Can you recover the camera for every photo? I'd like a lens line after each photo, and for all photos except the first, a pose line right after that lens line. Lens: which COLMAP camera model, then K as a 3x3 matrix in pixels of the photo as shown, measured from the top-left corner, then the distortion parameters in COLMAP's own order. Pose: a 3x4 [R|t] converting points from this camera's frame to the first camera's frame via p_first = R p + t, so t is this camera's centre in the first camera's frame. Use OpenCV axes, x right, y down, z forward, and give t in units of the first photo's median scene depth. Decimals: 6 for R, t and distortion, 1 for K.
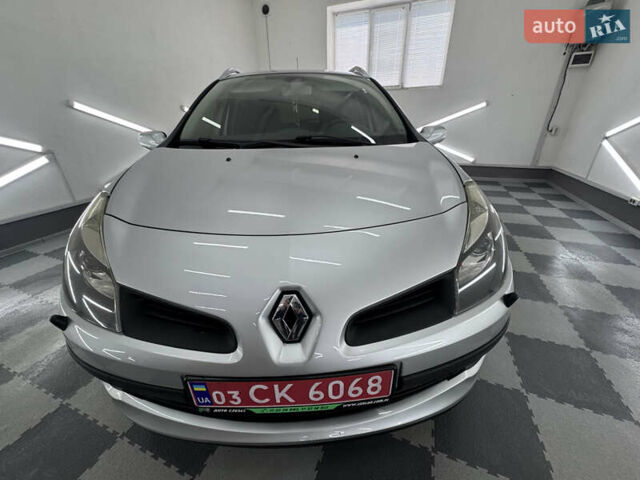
lens RADIAL K [[255.2, 0, 319.8], [0, 255.2, 239.7], [0, 0, 1]] dist [-0.005244, 0.000835]
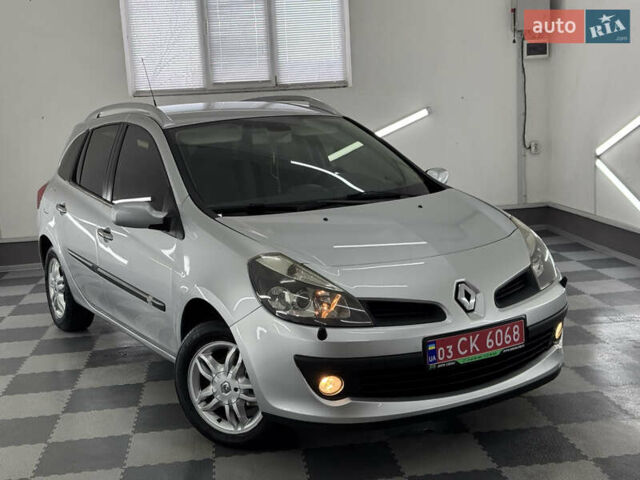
lens RADIAL K [[880.5, 0, 316.7], [0, 880.5, 237.1], [0, 0, 1]] dist [0.130756, 0.000000]
pose [[0.883765, -0.103272, 0.456392, -2.116623], [0.233307, 0.942710, -0.238465, 0.644288], [-0.405619, 0.317227, 0.857228, -2.181930]]
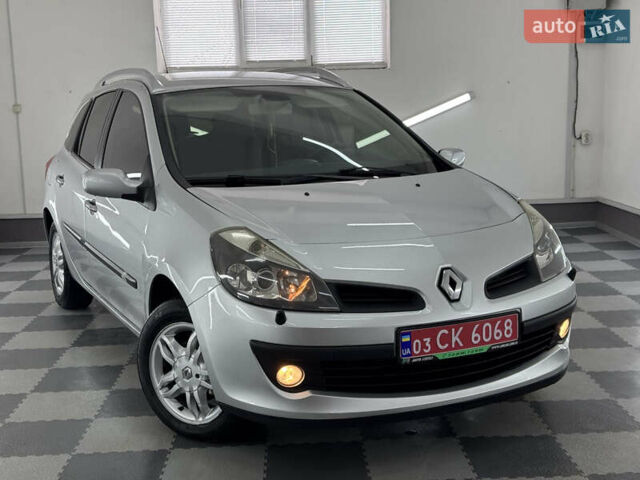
lens RADIAL K [[880.5, 0, 316.5], [0, 880.5, 242.1], [0, 0, 1]] dist [0.130756, 0.000000]
pose [[0.920292, -0.071863, 0.384576, -1.648876], [0.176635, 0.953418, -0.244530, 0.702094], [-0.349089, 0.292968, 0.890116, -1.990526]]
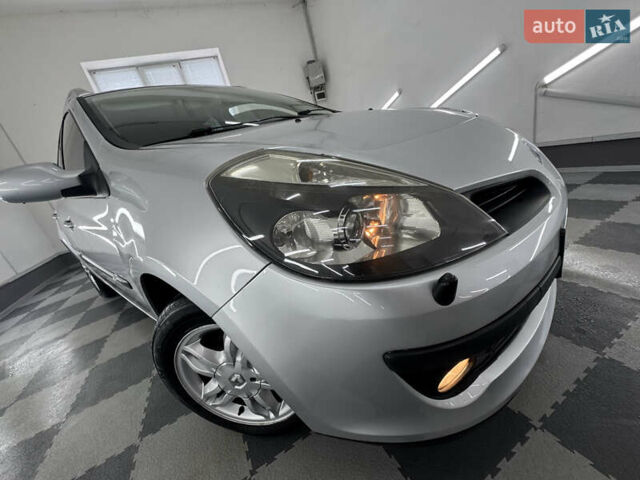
lens RADIAL K [[255.2, 0, 319.8], [0, 255.2, 239.8], [0, 0, 1]] dist [-0.005244, 0.000835]
pose [[0.652497, -0.399946, 0.643654, -1.008389], [0.522489, 0.852646, 0.000140, 0.056063], [-0.548865, 0.336211, 0.765316, 0.453641]]
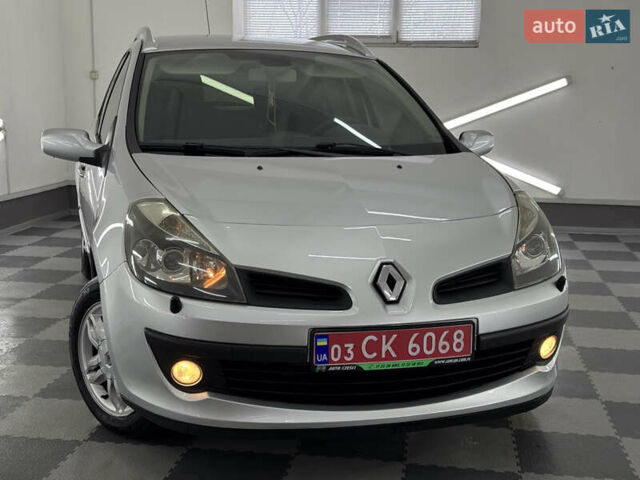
lens RADIAL K [[880.5, 0, 321.1], [0, 880.5, 241.7], [0, 0, 1]] dist [0.130756, 0.000000]
pose [[0.973443, -0.005973, 0.228853, -0.843195], [0.065333, 0.965335, -0.252704, 0.696160], [-0.219411, 0.260945, 0.940089, -1.790253]]
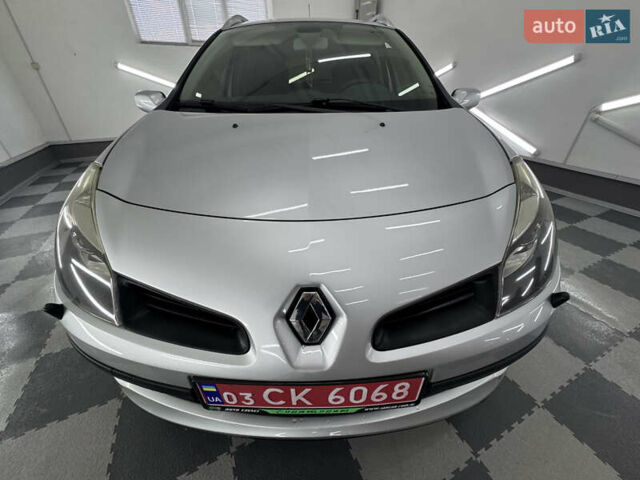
lens RADIAL K [[255.2, 0, 319.9], [0, 255.2, 239.6], [0, 0, 1]] dist [-0.005244, 0.000835]
pose [[0.999469, 0.024566, -0.021416, -0.040348], [-0.021880, 0.992808, 0.117703, -0.037951], [0.024154, -0.117172, 0.992818, 0.097986]]
